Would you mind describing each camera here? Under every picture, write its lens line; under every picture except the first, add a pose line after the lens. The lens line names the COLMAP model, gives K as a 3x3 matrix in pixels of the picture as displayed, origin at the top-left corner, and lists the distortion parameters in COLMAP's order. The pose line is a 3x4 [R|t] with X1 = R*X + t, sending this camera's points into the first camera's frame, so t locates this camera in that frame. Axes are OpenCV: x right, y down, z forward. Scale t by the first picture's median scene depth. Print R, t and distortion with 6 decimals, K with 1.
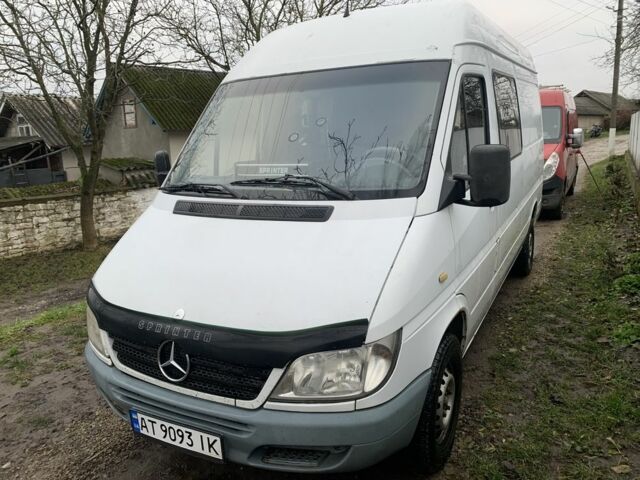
lens RADIAL K [[488.9, 0, 320.0], [0, 488.9, 240.0], [0, 0, 1]] dist [0.010198, -0.007243]
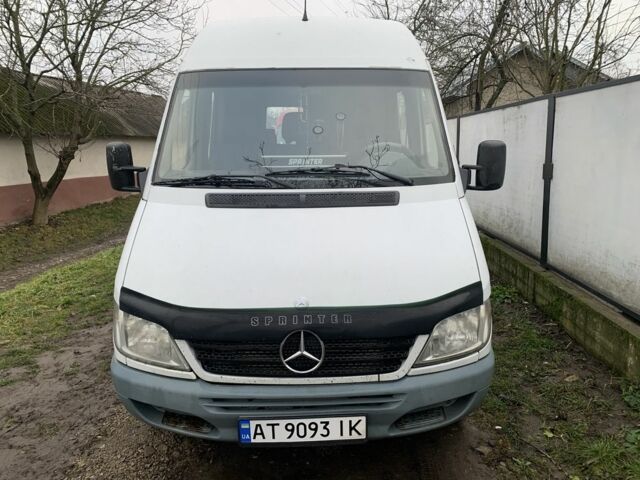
lens RADIAL K [[488.9, 0, 320.0], [0, 488.9, 240.0], [0, 0, 1]] dist [0.010198, -0.007243]
pose [[0.869673, -0.063617, 0.489511, -0.722227], [0.078608, 0.996854, -0.010105, 0.040384], [-0.487329, 0.047267, 0.871938, 0.137637]]
